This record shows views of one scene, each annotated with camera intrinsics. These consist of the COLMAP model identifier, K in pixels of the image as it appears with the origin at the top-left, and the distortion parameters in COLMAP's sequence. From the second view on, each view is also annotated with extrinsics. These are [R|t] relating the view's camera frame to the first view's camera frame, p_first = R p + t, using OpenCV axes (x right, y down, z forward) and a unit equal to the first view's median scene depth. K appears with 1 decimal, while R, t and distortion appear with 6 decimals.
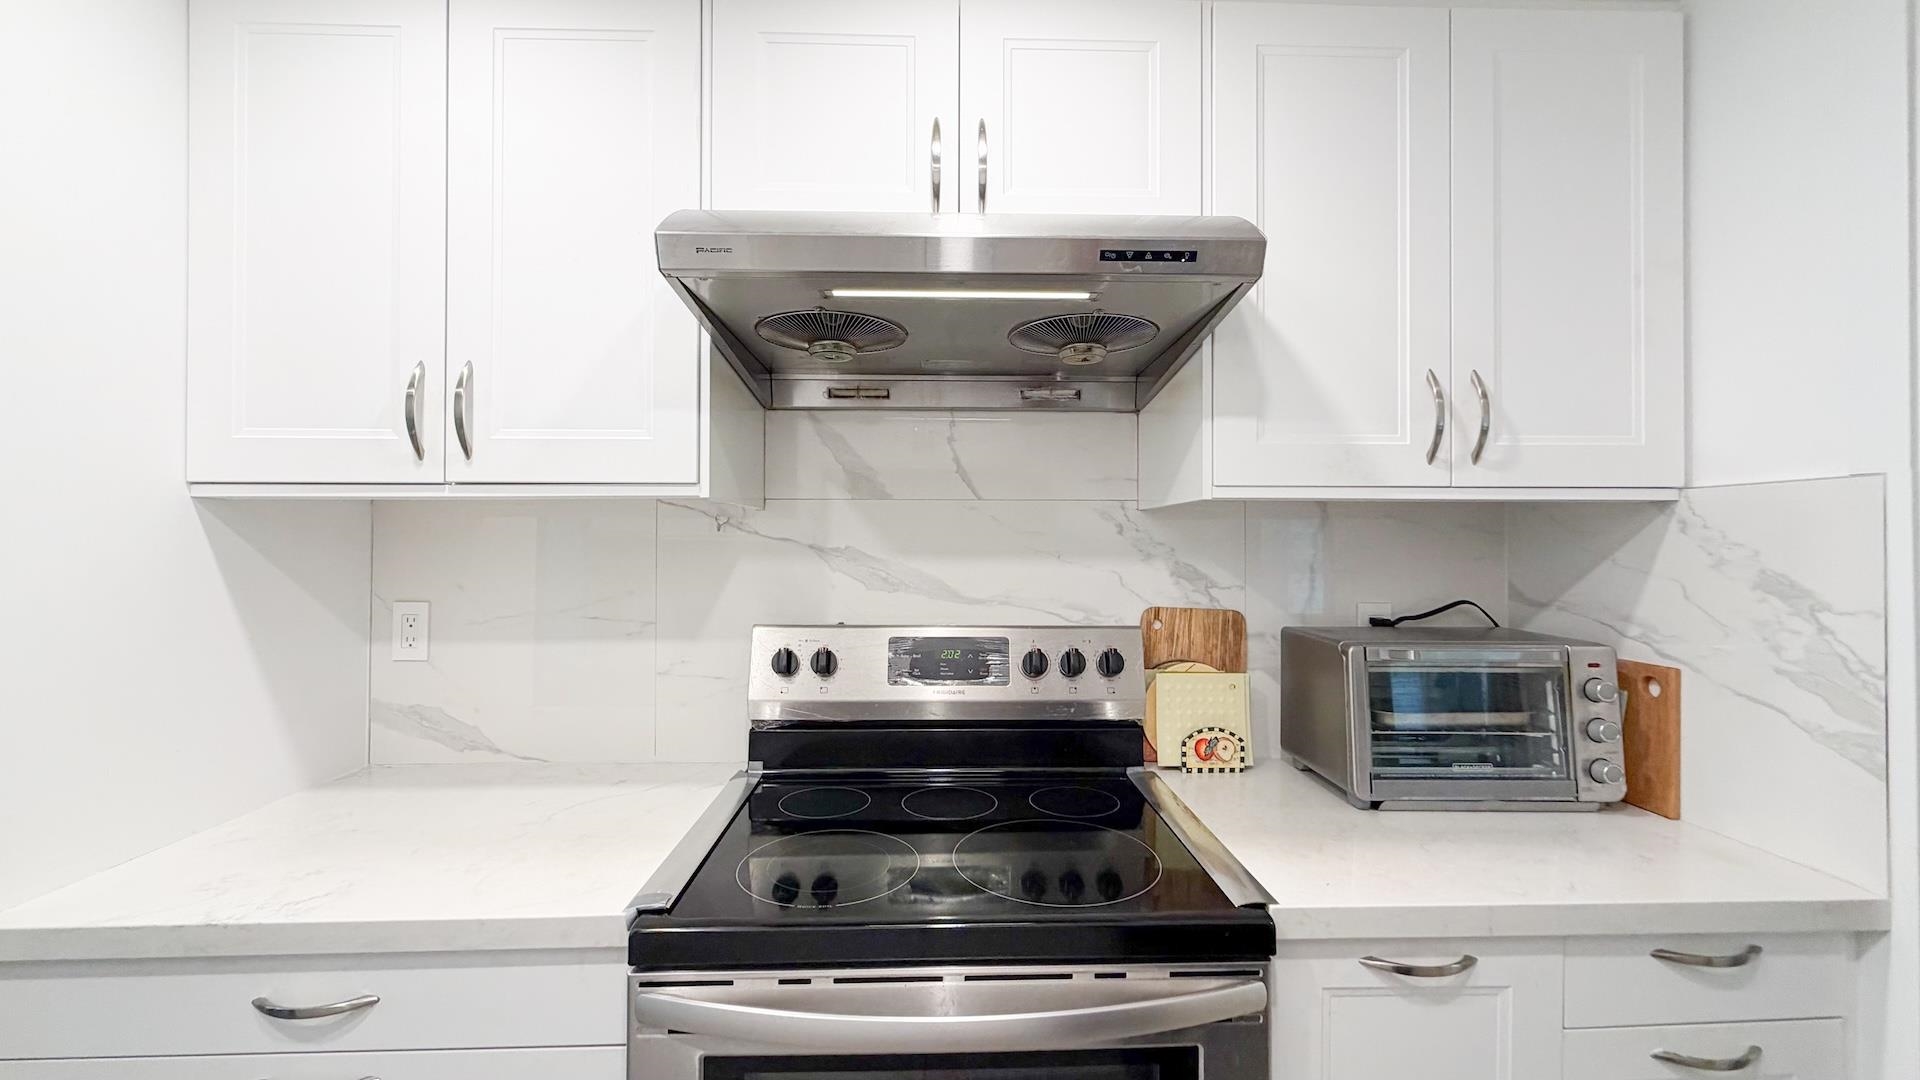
lens RADIAL K [[754.3, 0, 956.0], [0, 754.3, 533.2], [0, 0, 1]] dist [-0.001853, 0.000373]
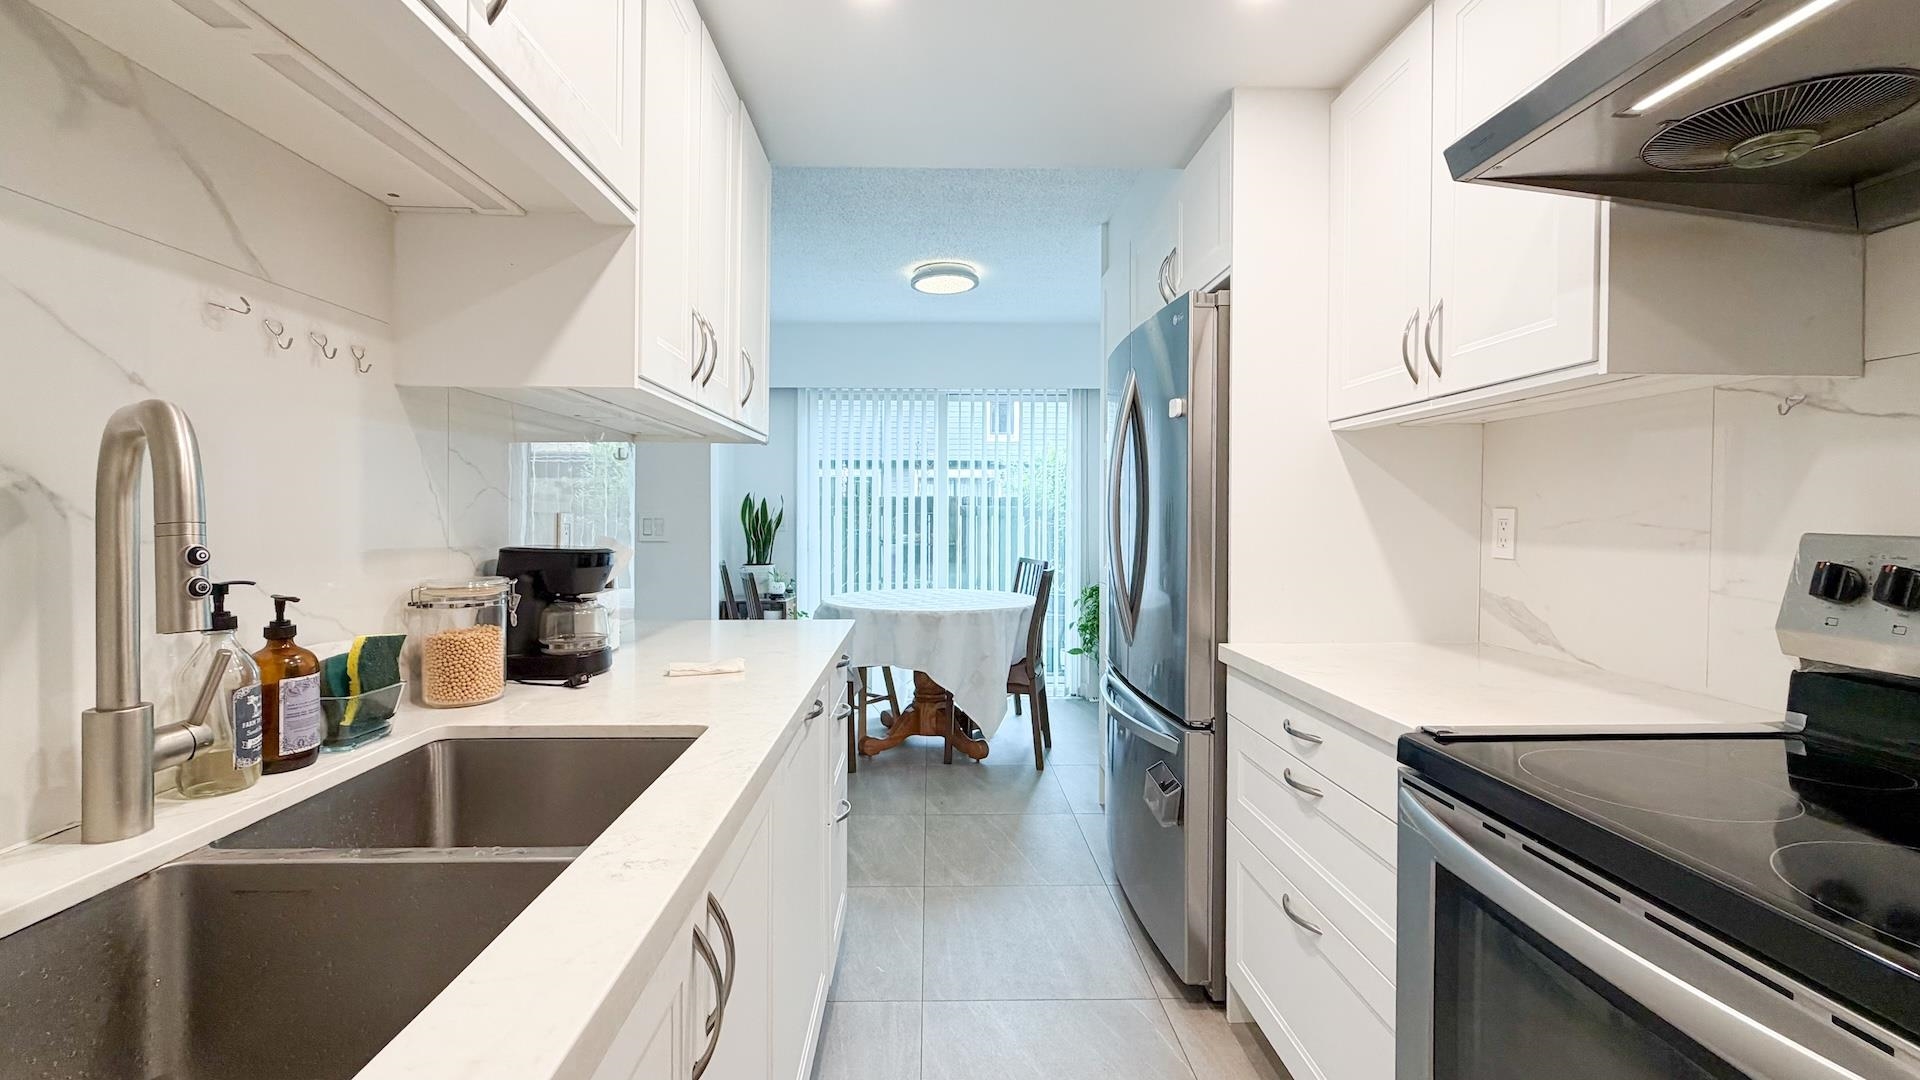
lens RADIAL K [[754.3, 0, 959.8], [0, 754.3, 522.6], [0, 0, 1]] dist [-0.001853, 0.000373]
pose [[0.039268, 0.023168, -0.998960, 0.531358], [0.022737, 0.999452, 0.024074, 0.087823], [0.998970, -0.023659, 0.038720, 0.158464]]
